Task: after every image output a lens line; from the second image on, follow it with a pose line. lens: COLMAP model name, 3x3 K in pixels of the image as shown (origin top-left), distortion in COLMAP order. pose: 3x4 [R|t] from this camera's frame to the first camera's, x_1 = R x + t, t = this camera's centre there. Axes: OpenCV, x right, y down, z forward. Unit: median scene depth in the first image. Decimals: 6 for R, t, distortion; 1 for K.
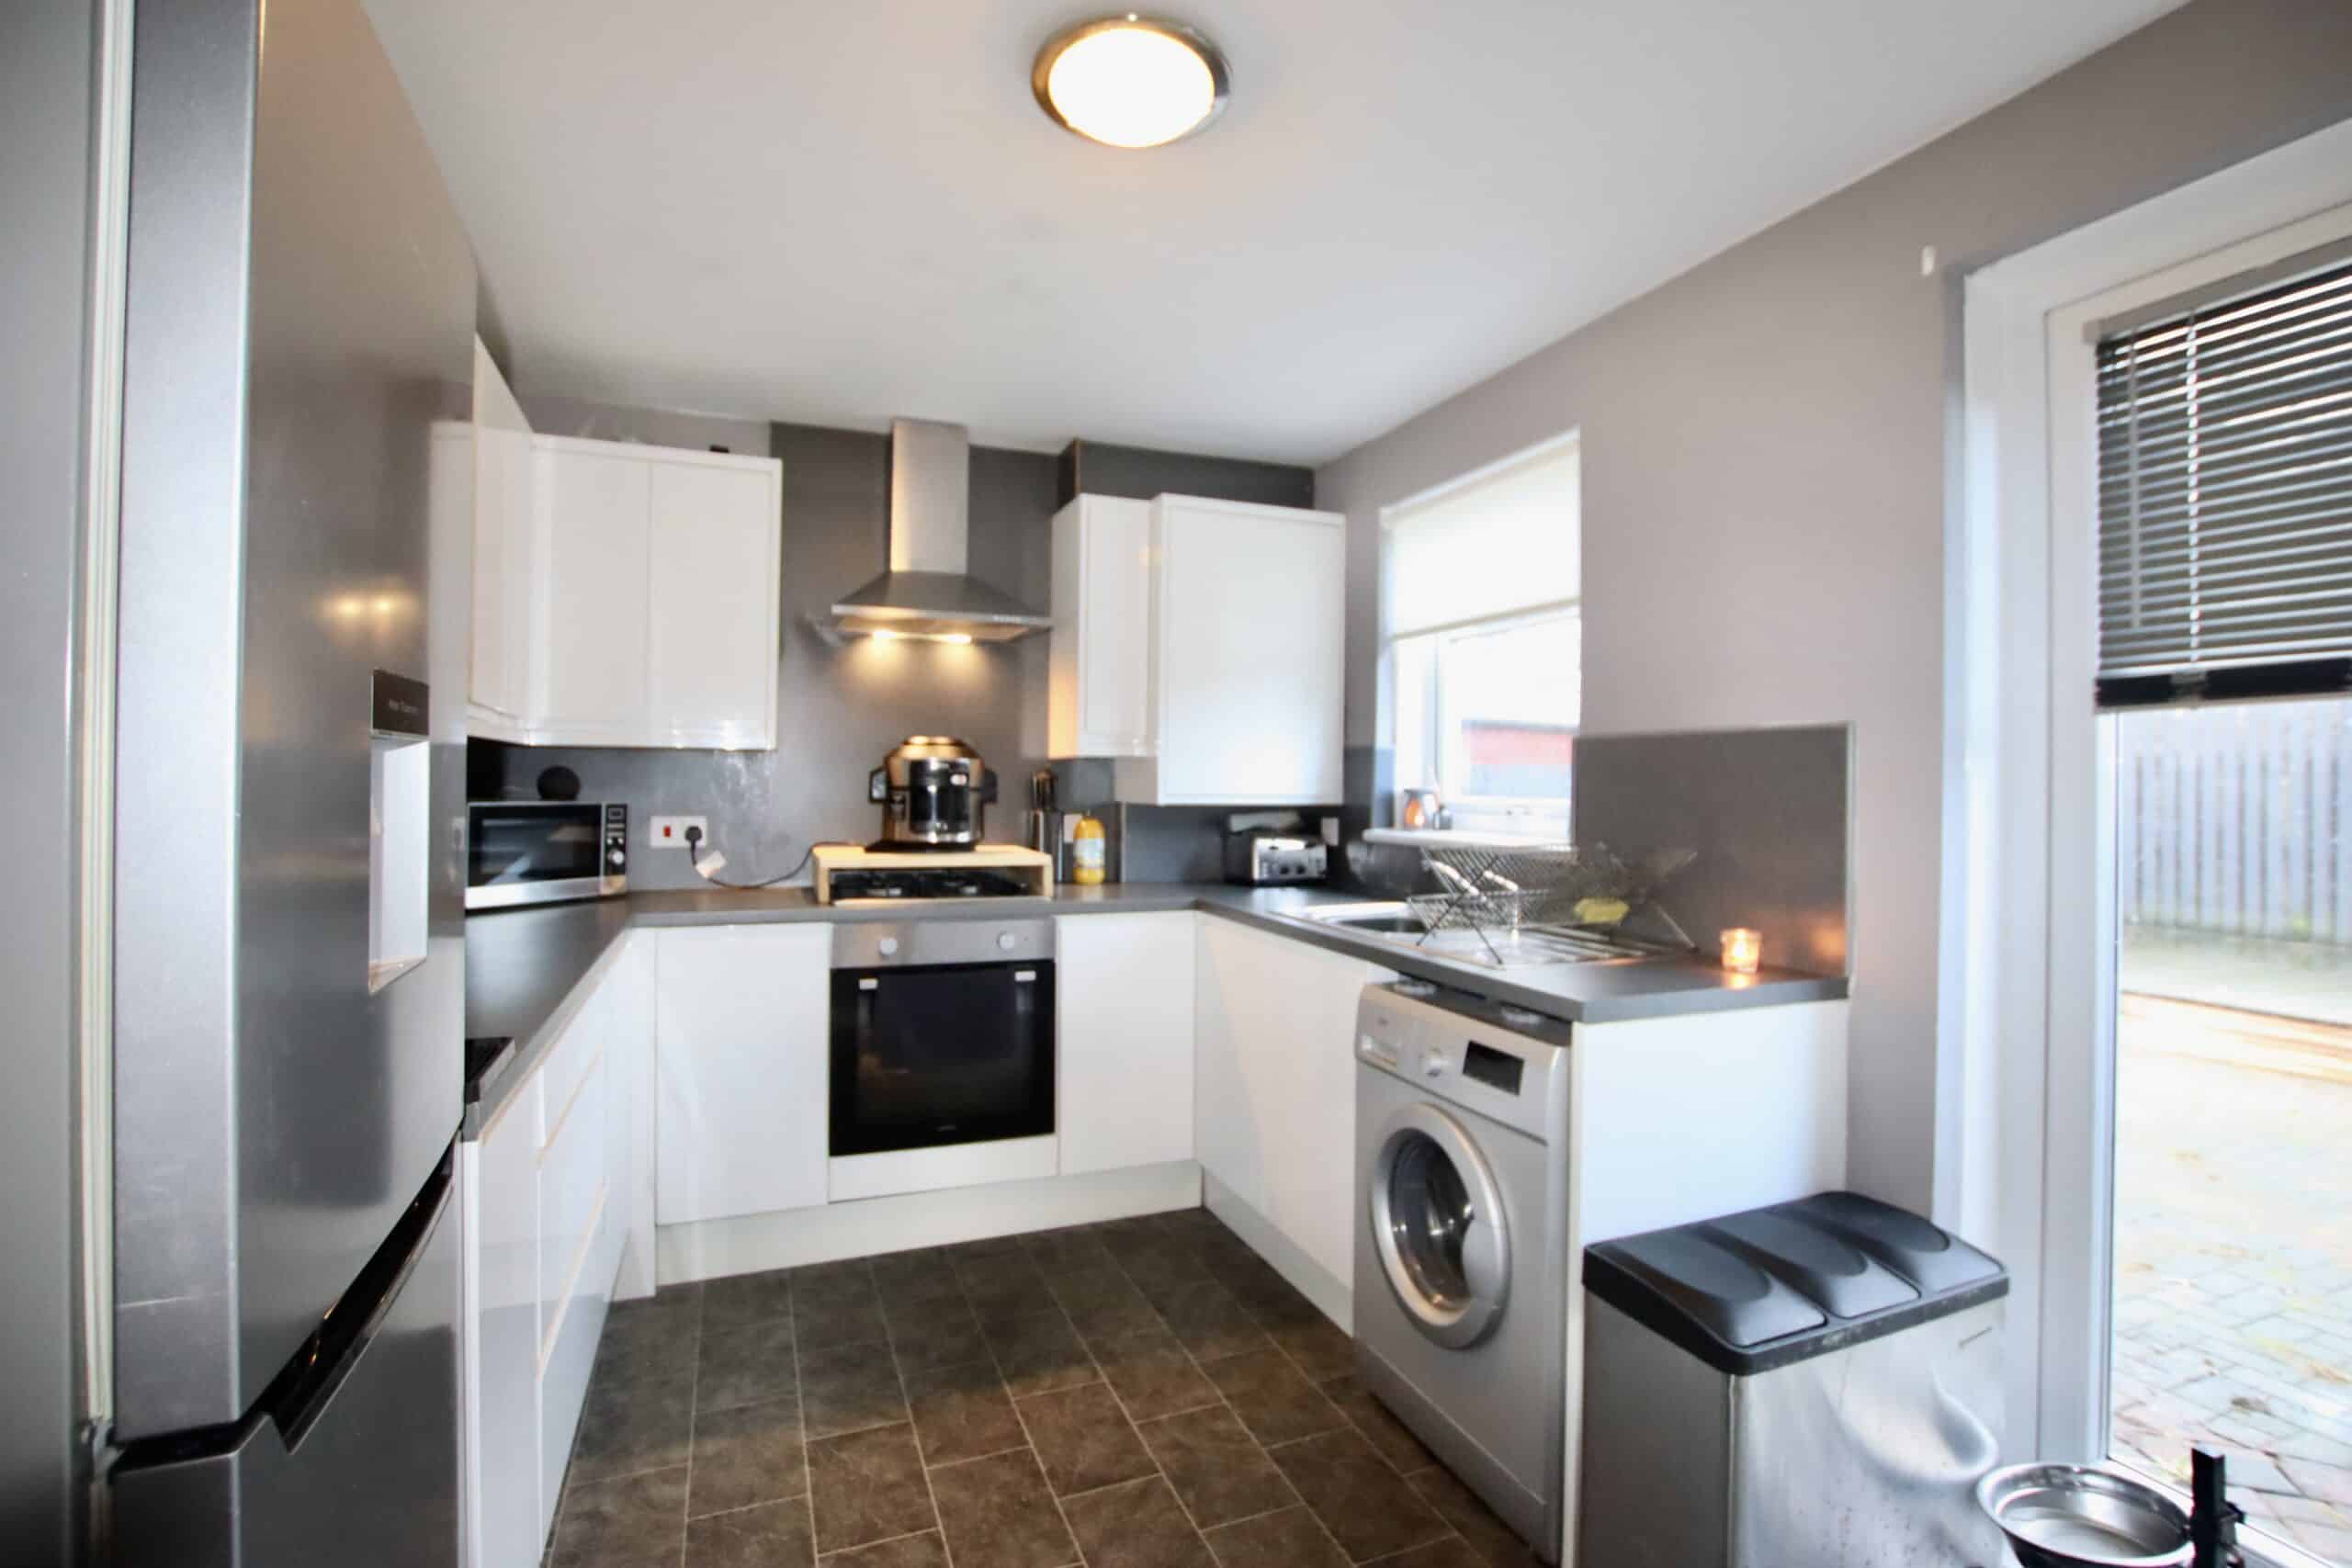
lens RADIAL K [[1085.5, 0, 1173.3], [0, 1085.5, 783.5], [0, 0, 1]] dist [-0.019972, -0.000173]
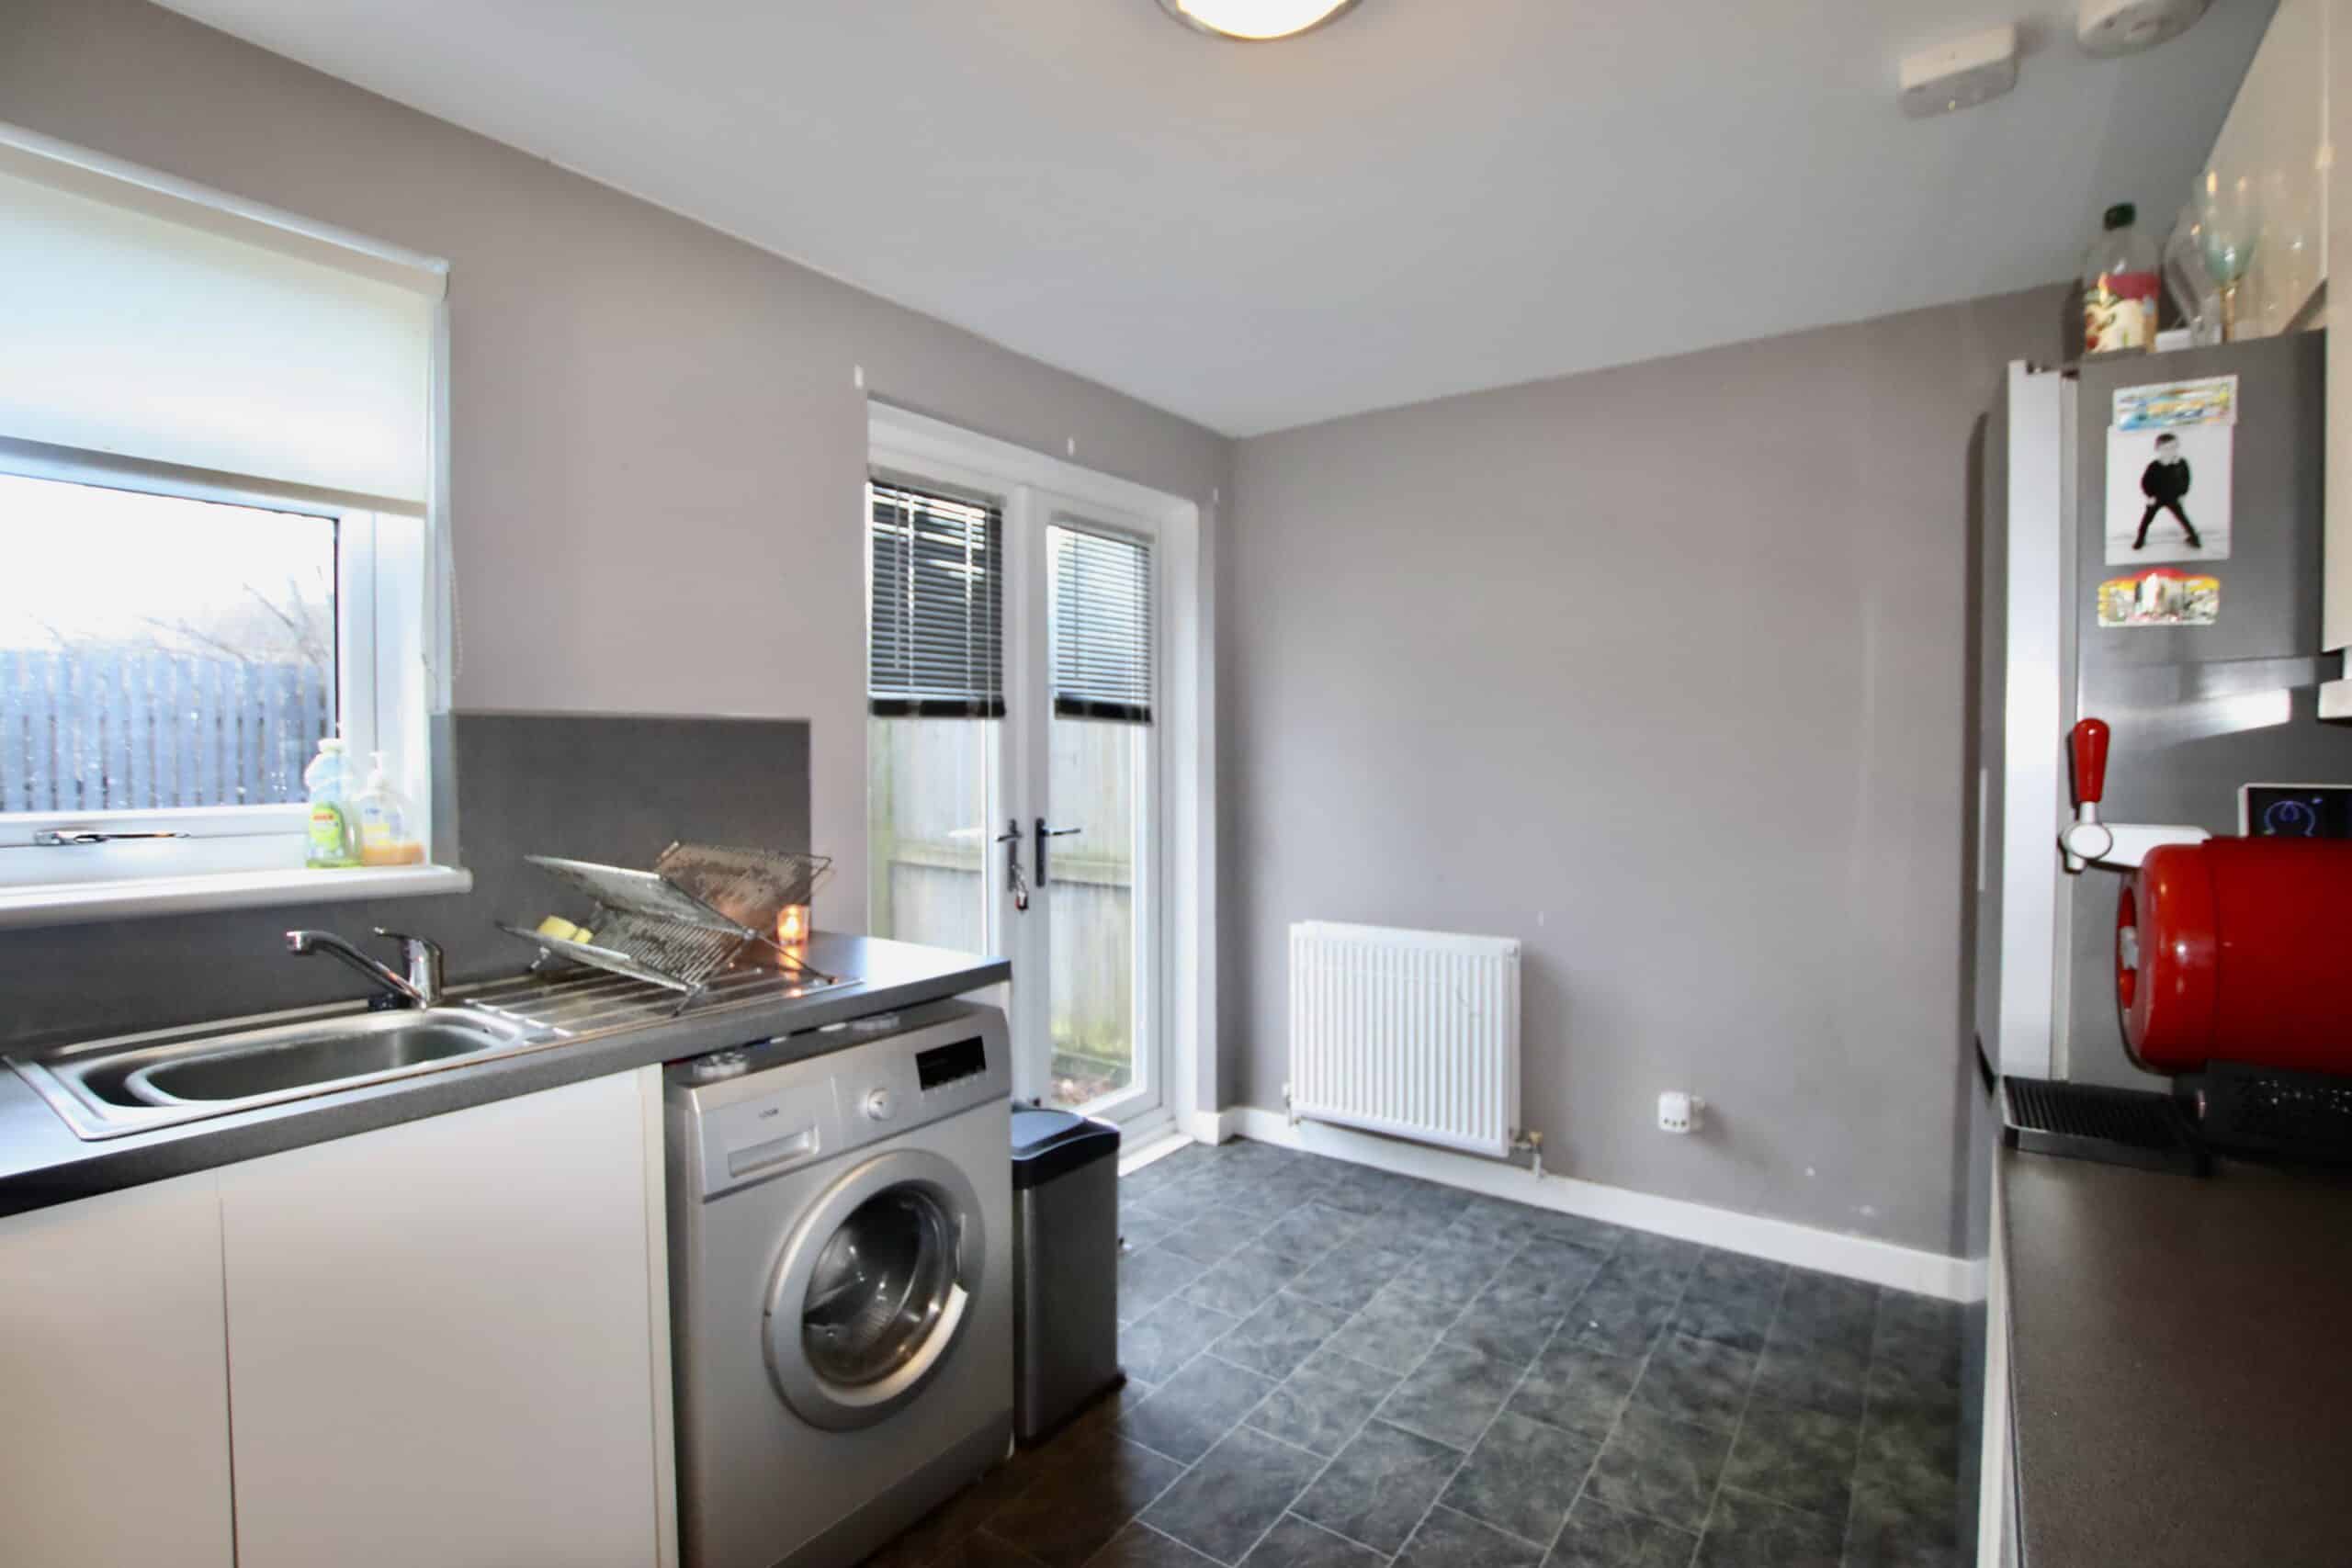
lens RADIAL K [[1085.5, 0, 1172.9], [0, 1085.5, 770.4], [0, 0, 1]] dist [-0.019972, -0.000173]
pose [[-0.524800, -0.023811, 0.850892, -0.699122], [-0.001998, 0.999640, 0.026741, -0.036778], [-0.851223, 0.012333, -0.524659, 1.484046]]
